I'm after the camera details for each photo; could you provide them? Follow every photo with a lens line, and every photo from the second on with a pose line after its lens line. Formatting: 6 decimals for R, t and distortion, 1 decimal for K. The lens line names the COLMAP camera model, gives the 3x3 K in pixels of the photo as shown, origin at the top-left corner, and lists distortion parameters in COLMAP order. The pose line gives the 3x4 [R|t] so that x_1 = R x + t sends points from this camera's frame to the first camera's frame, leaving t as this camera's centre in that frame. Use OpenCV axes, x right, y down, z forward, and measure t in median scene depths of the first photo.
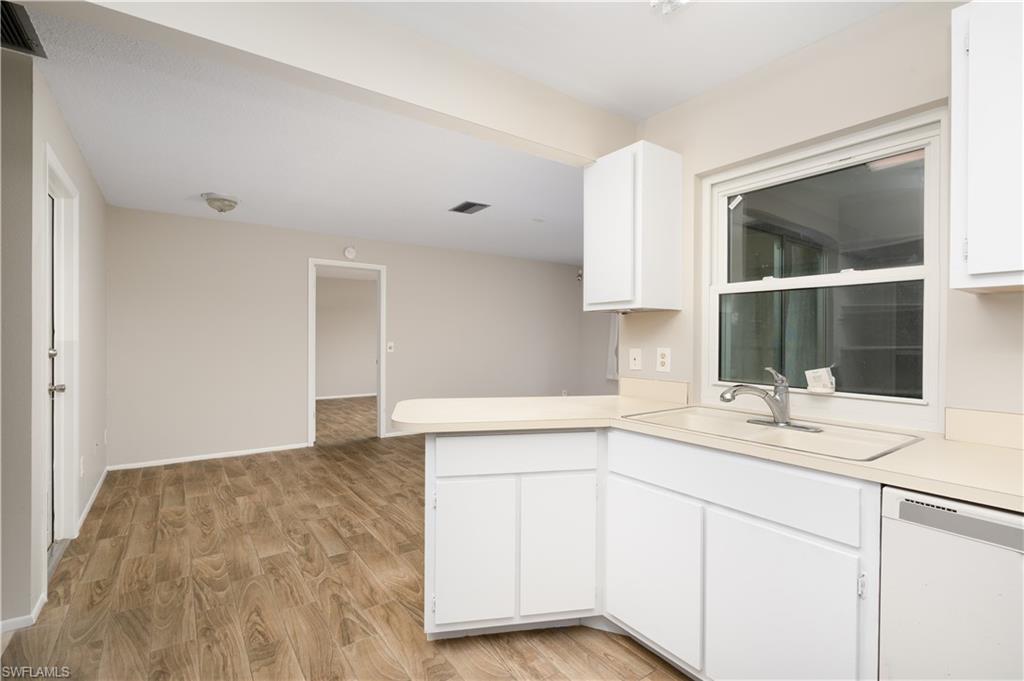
lens RADIAL K [[469.7, 0, 514.5], [0, 469.7, 337.4], [0, 0, 1]] dist [-0.007777, 0.001643]
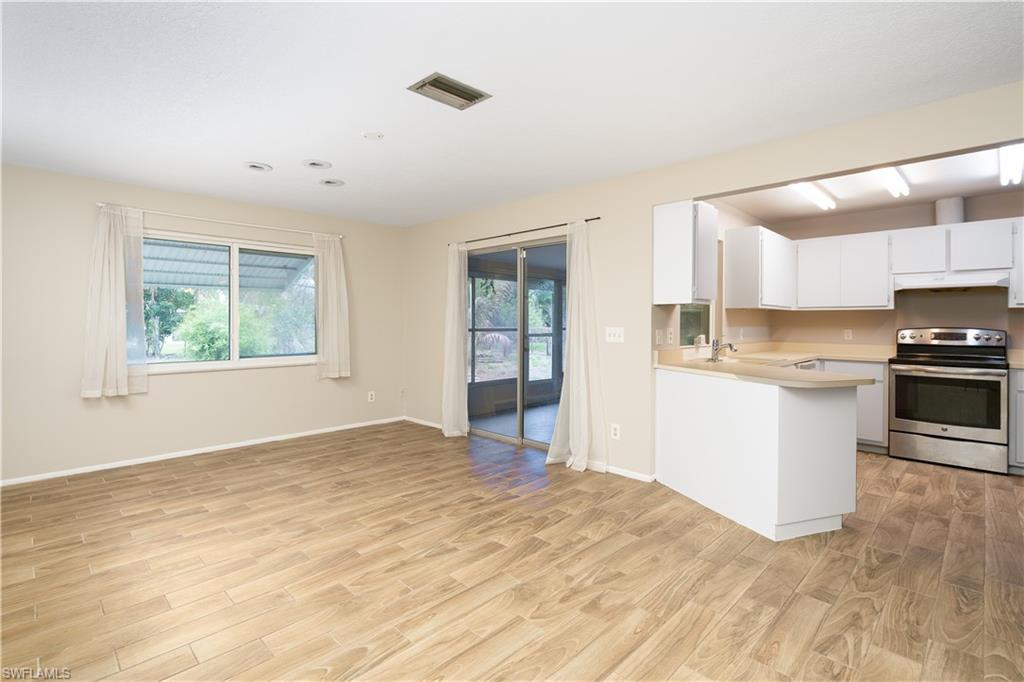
lens RADIAL K [[469.7, 0, 508.1], [0, 469.7, 323.8], [0, 0, 1]] dist [-0.007777, 0.001643]
pose [[-0.144509, -0.011603, 0.989435, -1.125897], [-0.006887, 0.999919, 0.010720, -0.007810], [-0.989480, -0.005266, -0.144577, 1.708868]]
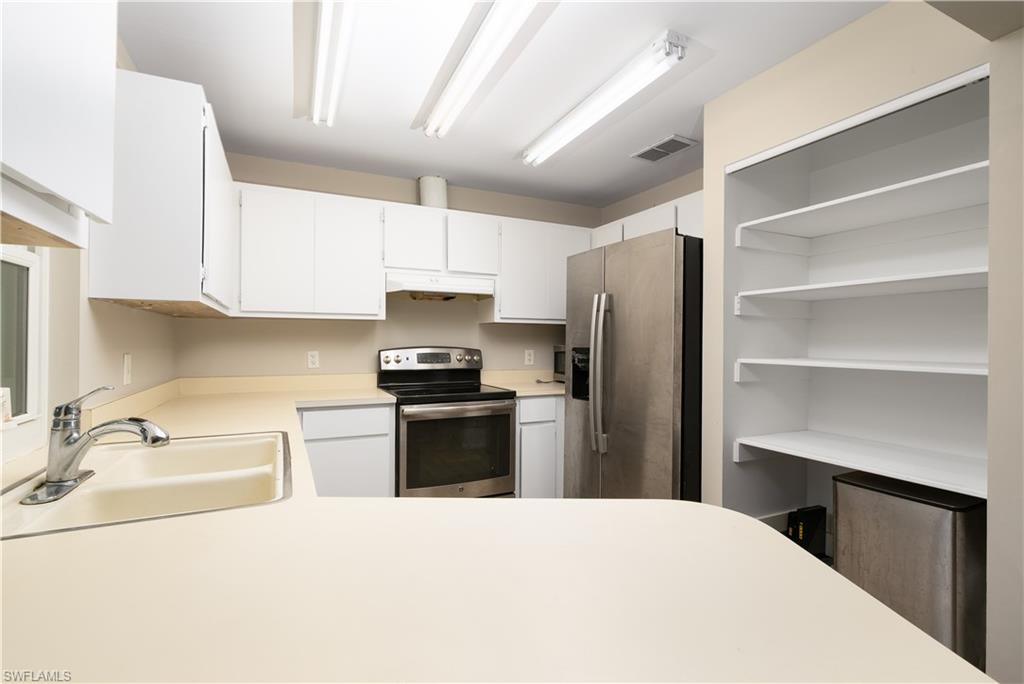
lens RADIAL K [[469.7, 0, 507.6], [0, 469.7, 341.4], [0, 0, 1]] dist [-0.007777, 0.001643]
pose [[-0.982789, -0.013254, 0.184254, -0.036611], [-0.013514, 0.999909, -0.000153, -0.003628], [-0.184236, -0.002640, -0.982879, 1.072958]]
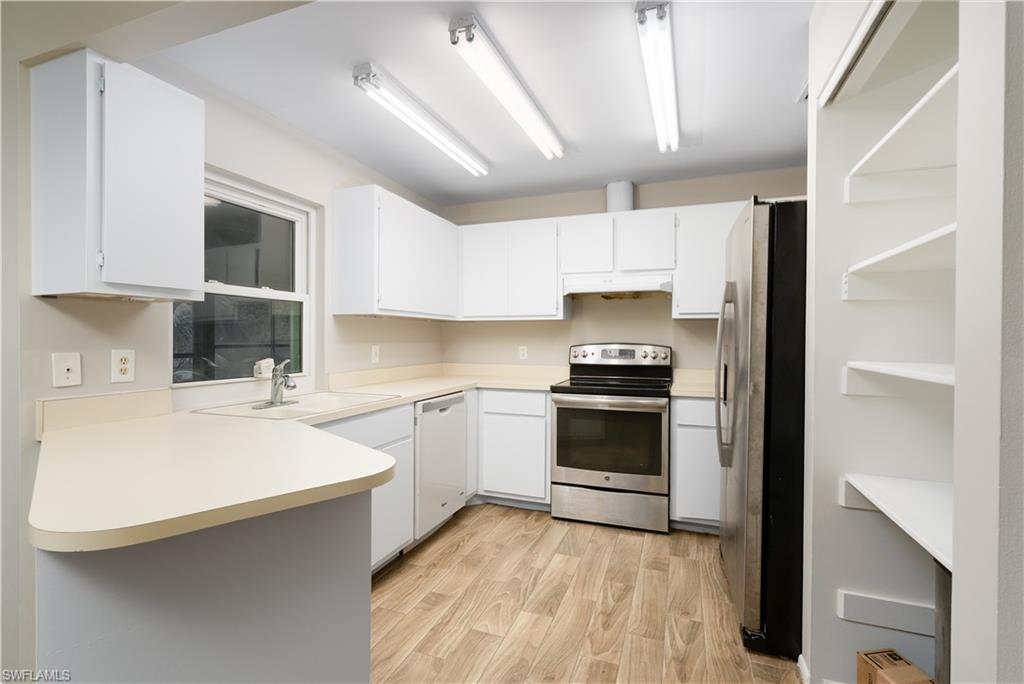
lens RADIAL K [[469.7, 0, 506.0], [0, 469.7, 339.5], [0, 0, 1]] dist [-0.007777, 0.001643]
pose [[-0.544272, -0.014097, 0.838790, -0.607546], [-0.010283, 0.999896, 0.010132, -0.008318], [-0.838846, -0.003111, -0.544361, 0.833990]]
